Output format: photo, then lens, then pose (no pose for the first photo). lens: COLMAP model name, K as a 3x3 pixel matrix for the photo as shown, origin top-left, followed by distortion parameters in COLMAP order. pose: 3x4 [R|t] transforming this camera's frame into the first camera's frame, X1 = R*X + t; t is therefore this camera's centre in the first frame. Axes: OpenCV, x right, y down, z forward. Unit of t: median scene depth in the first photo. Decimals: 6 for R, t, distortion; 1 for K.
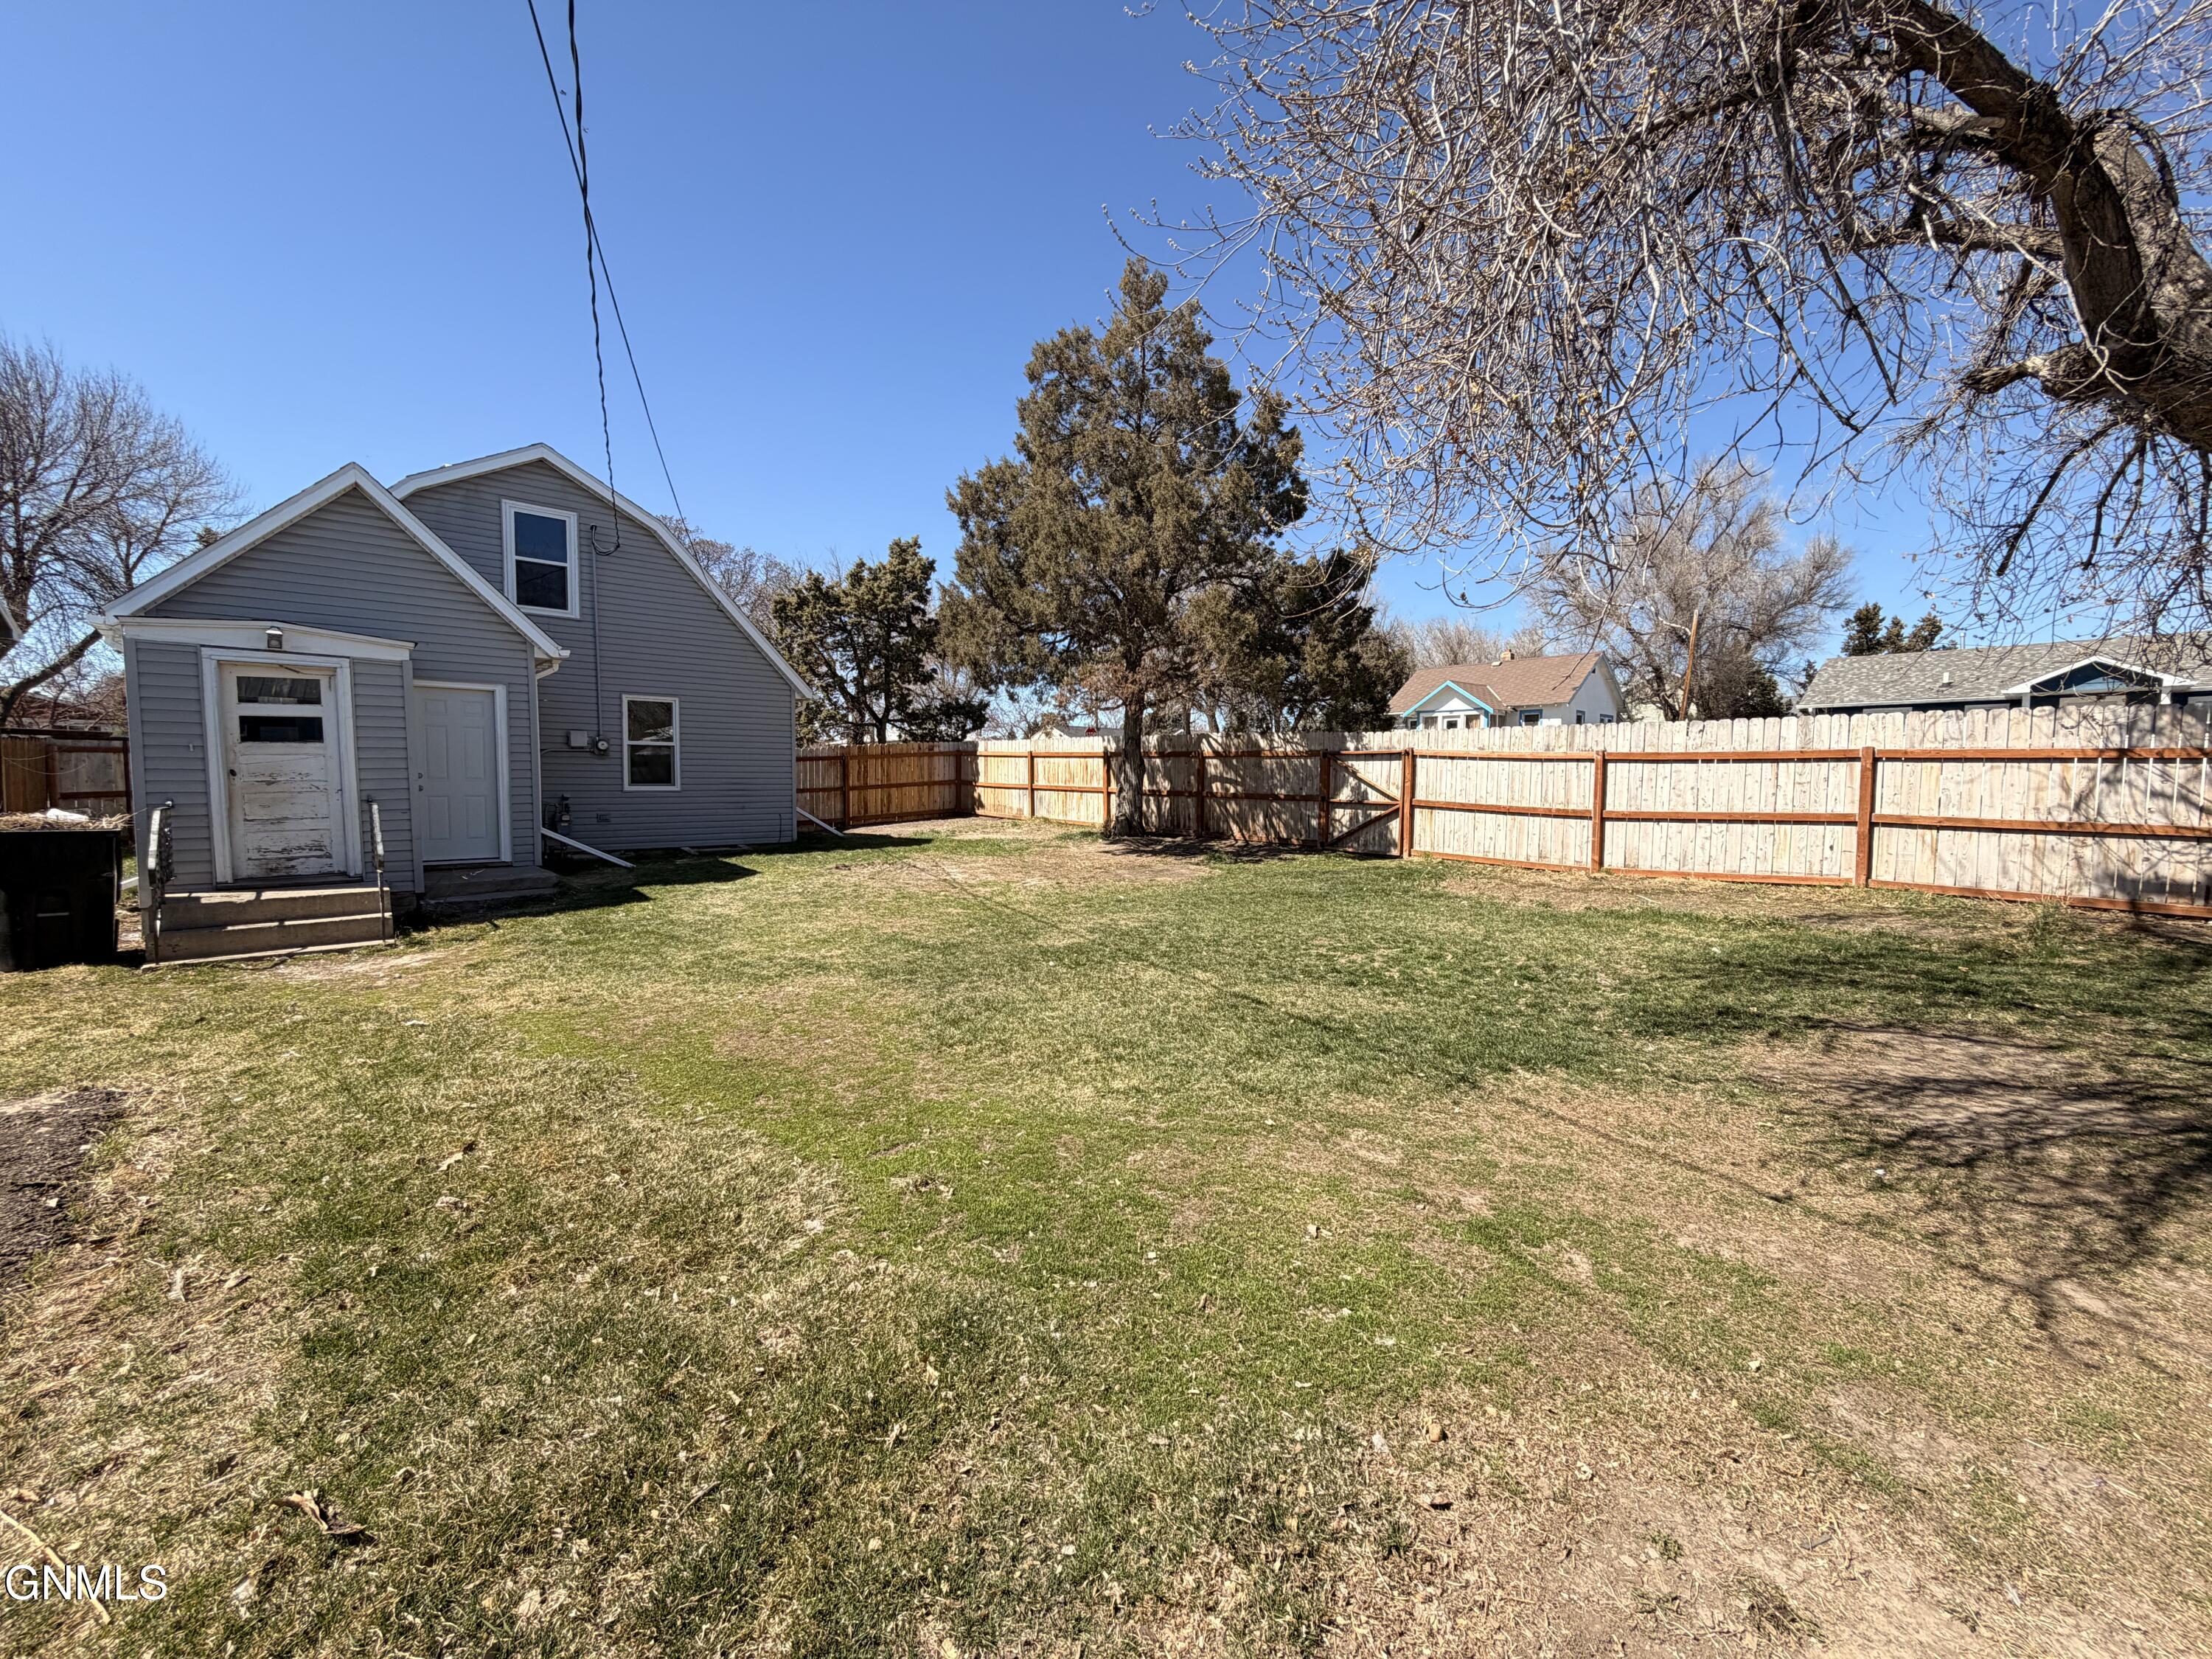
lens RADIAL K [[873.0, 0, 1113.6], [0, 873.0, 833.3], [0, 0, 1]] dist [-0.002345, 0.000334]
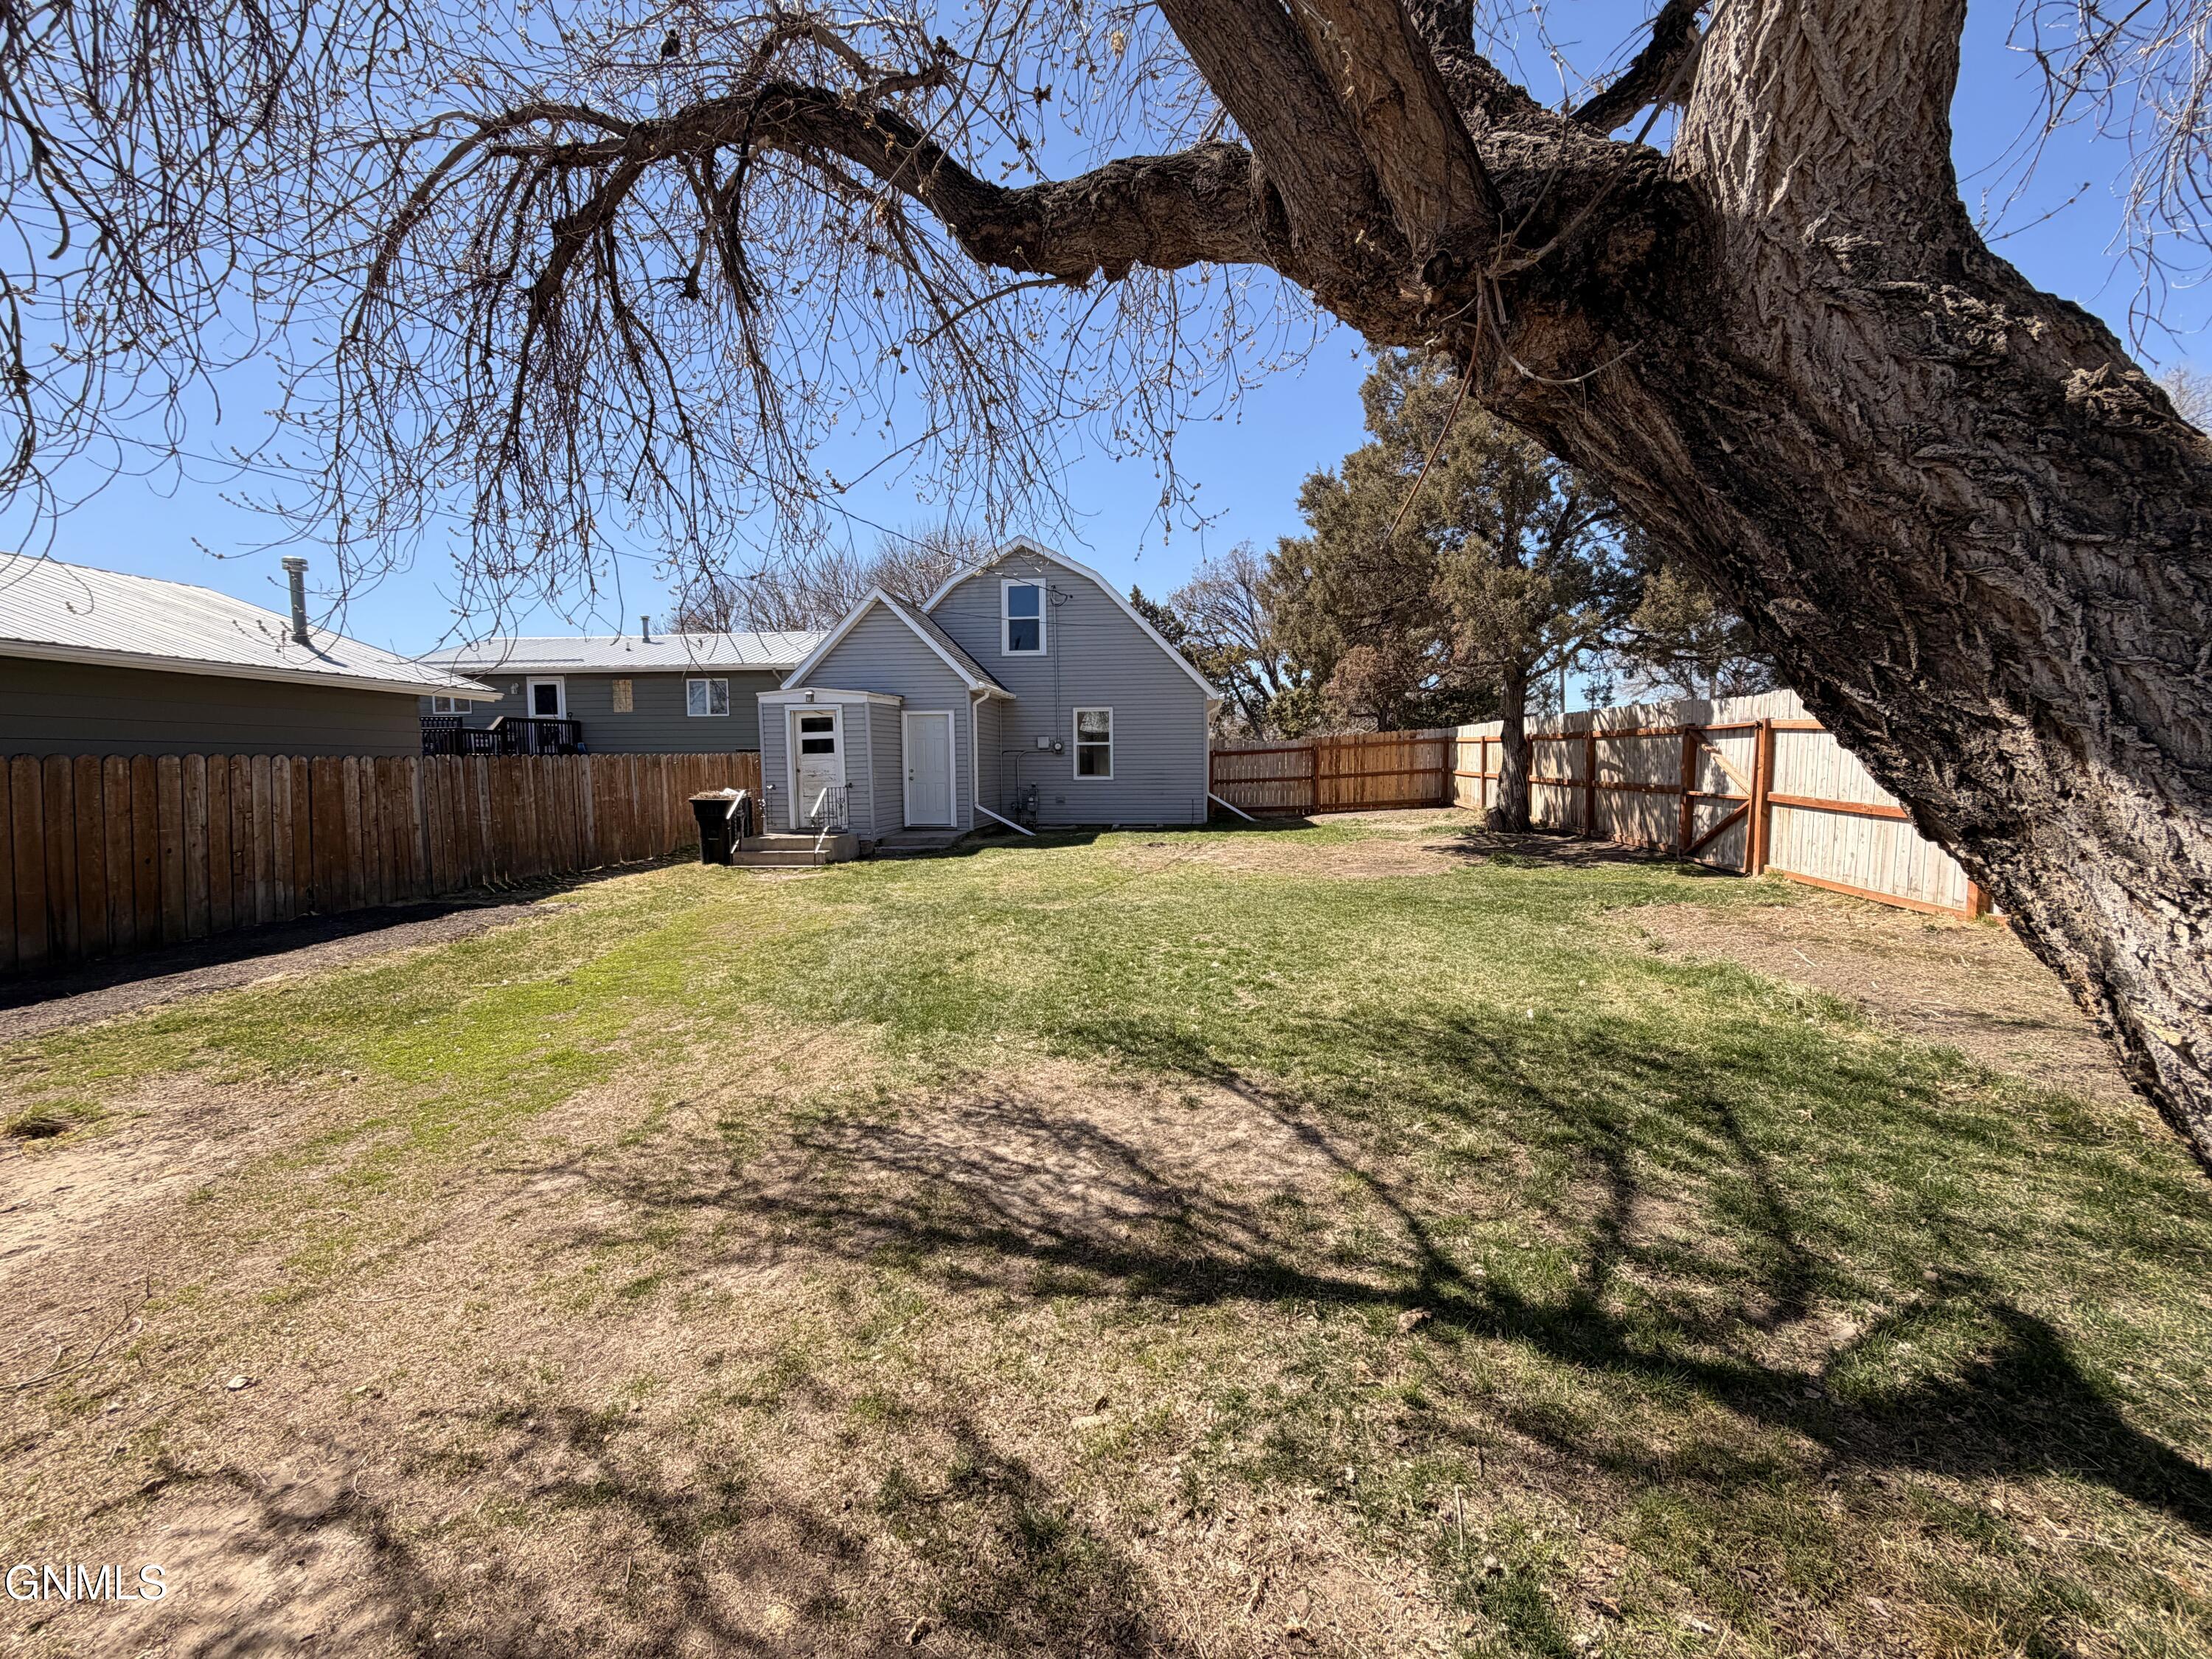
lens RADIAL K [[873.0, 0, 1093.6], [0, 873.0, 830.0], [0, 0, 1]] dist [-0.002345, 0.000334]
pose [[0.666230, 0.043585, -0.744471, 0.792042], [-0.035363, 0.999014, 0.026840, -0.014603], [0.744907, 0.008445, 0.667115, 0.224768]]
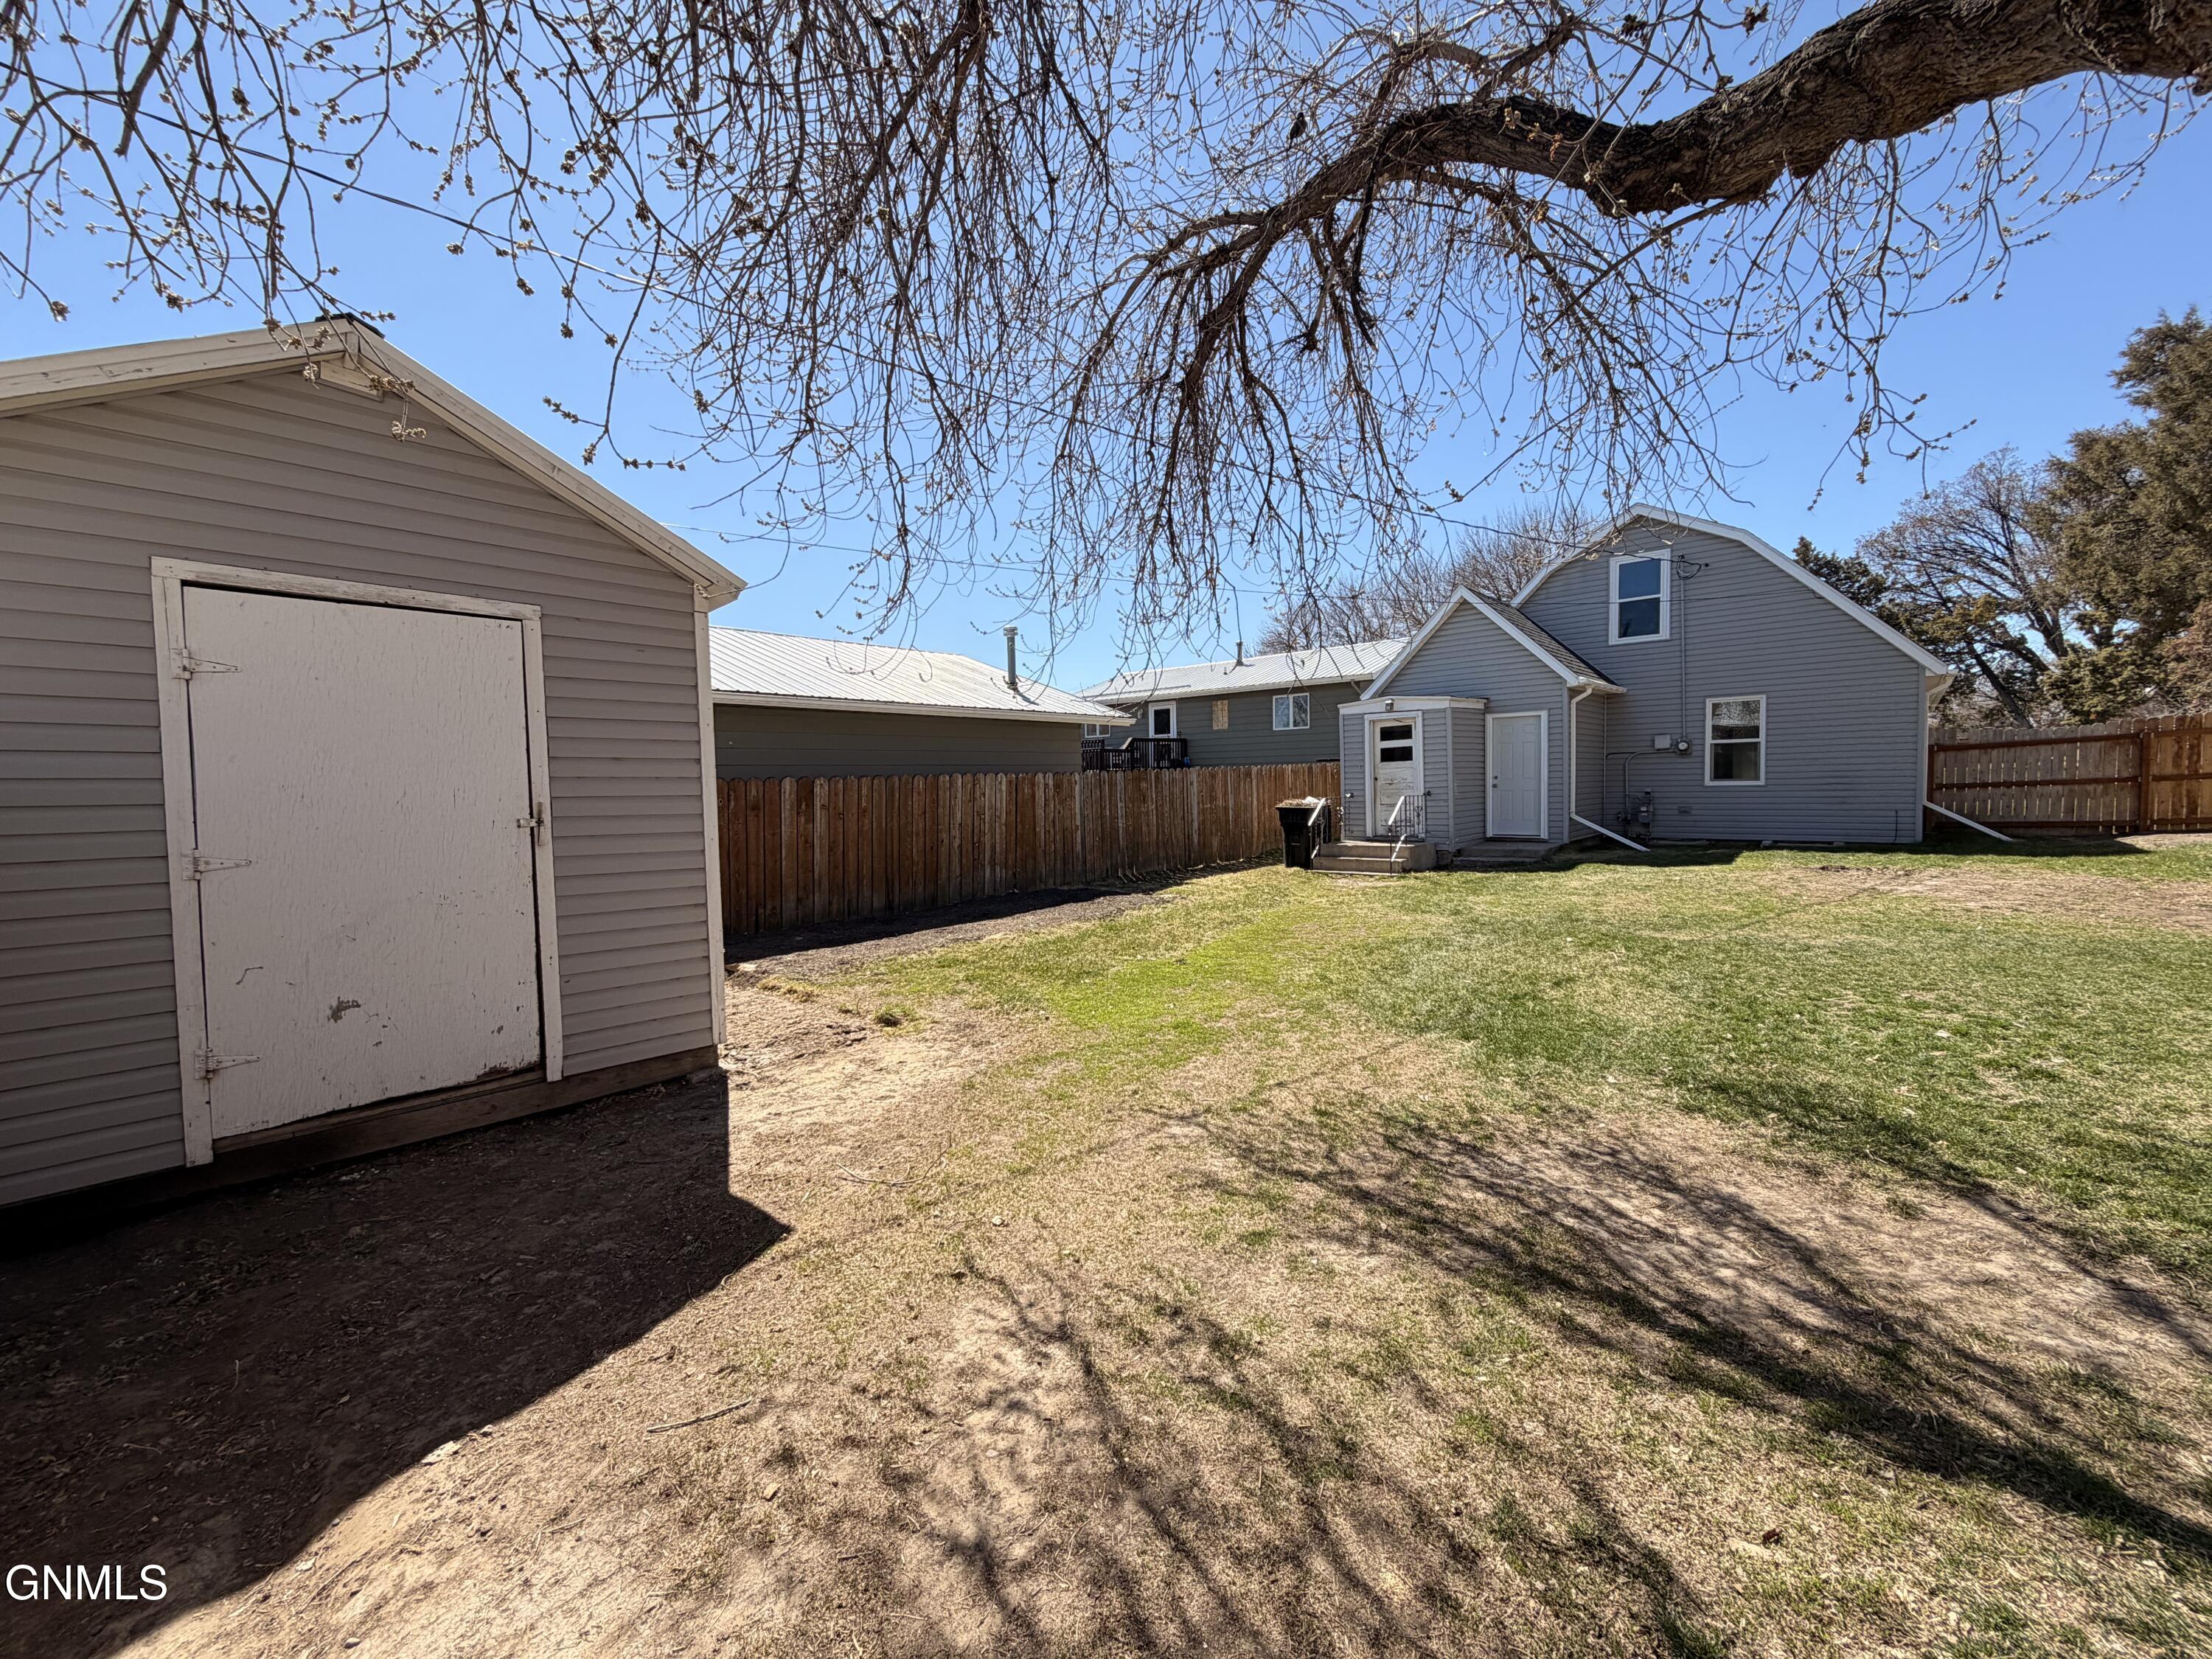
lens RADIAL K [[873.0, 0, 1101.3], [0, 873.0, 829.8], [0, 0, 1]] dist [-0.002345, 0.000334]
pose [[0.105911, 0.045367, -0.993340, 0.796310], [-0.039073, 0.998377, 0.041431, -0.014429], [0.993608, 0.034424, 0.107512, 0.207535]]
